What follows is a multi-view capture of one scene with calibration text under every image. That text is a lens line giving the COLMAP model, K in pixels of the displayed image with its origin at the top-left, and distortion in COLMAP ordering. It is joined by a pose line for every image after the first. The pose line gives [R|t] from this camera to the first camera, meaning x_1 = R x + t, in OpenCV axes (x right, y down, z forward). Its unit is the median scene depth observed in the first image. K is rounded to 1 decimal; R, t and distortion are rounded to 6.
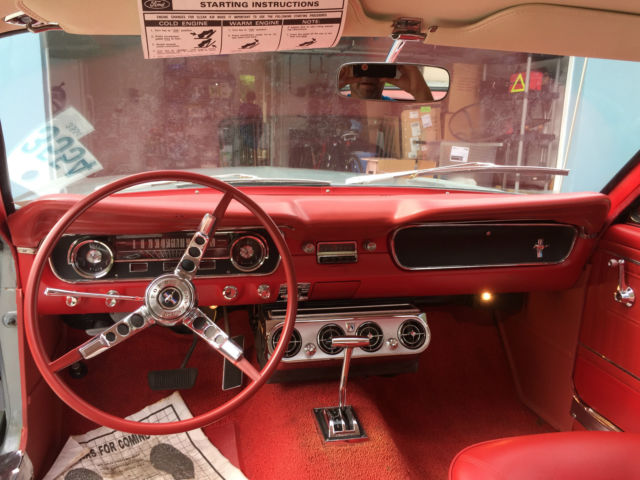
lens RADIAL K [[546.7, 0, 320.0], [0, 546.7, 240.0], [0, 0, 1]] dist [0.077187, -0.095718]
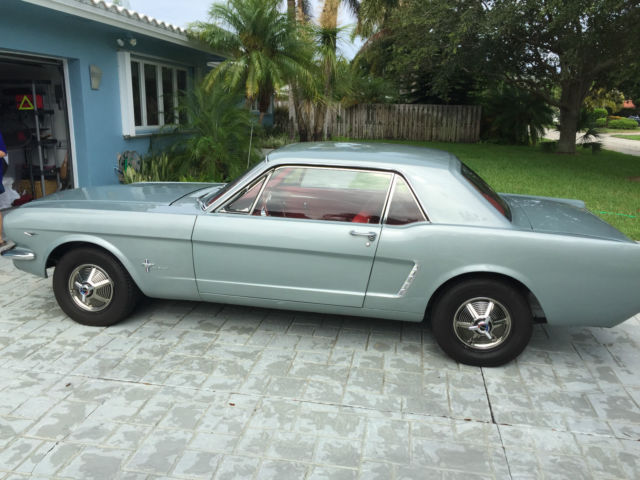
lens RADIAL K [[546.7, 0, 320.0], [0, 546.7, 240.0], [0, 0, 1]] dist [0.077187, -0.095718]
pose [[0.419207, -0.236175, 0.876634, -0.602023], [0.188001, 0.967225, 0.170680, -0.058759], [-0.888213, 0.093258, 0.449868, -0.205810]]
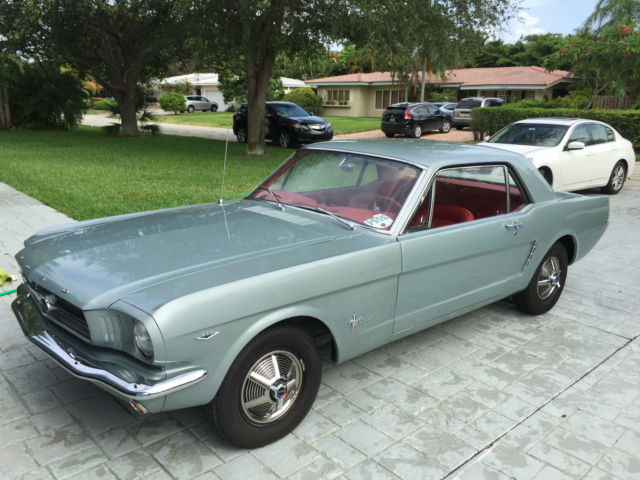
lens RADIAL K [[546.7, 0, 320.0], [0, 546.7, 240.0], [0, 0, 1]] dist [0.077187, -0.095718]
pose [[-0.464788, -0.260309, 0.846293, -0.503508], [0.153699, 0.917577, 0.366647, -0.204892], [-0.871980, 0.300487, -0.386469, 0.456028]]
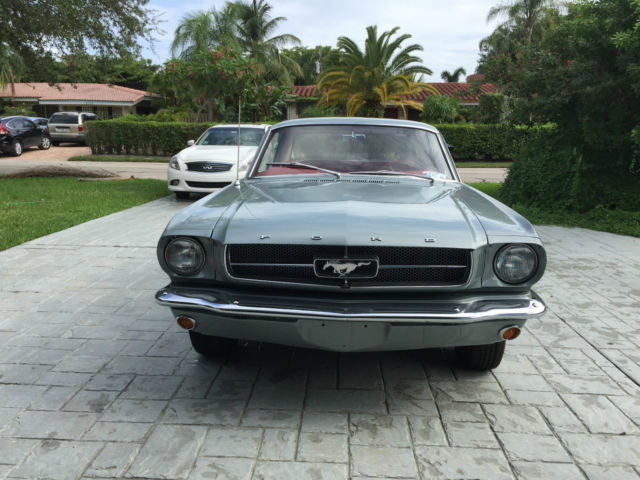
lens RADIAL K [[546.7, 0, 320.0], [0, 546.7, 240.0], [0, 0, 1]] dist [0.077187, -0.095718]
pose [[-0.951299, -0.106805, 0.289175, -0.132238], [0.019388, 0.915475, 0.401907, -0.205565], [-0.307658, 0.387941, -0.868820, 0.814632]]
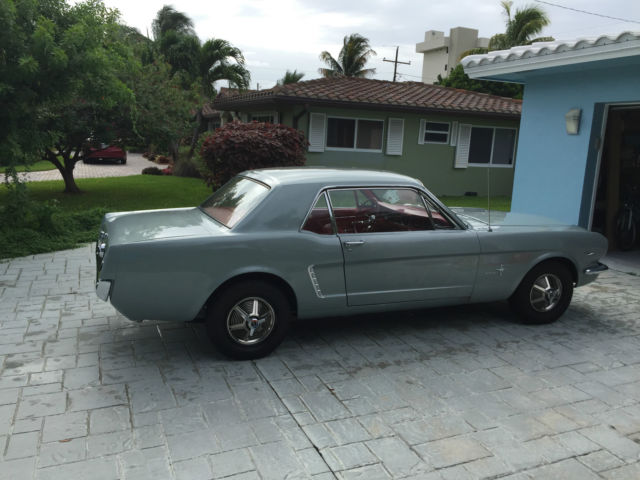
lens RADIAL K [[546.7, 0, 320.0], [0, 546.7, 240.0], [0, 0, 1]] dist [0.077187, -0.095718]
pose [[0.121517, 0.150772, -0.981072, 0.877522], [-0.243196, 0.962793, 0.117840, -0.038867], [0.962335, 0.224273, 0.153662, -0.060826]]
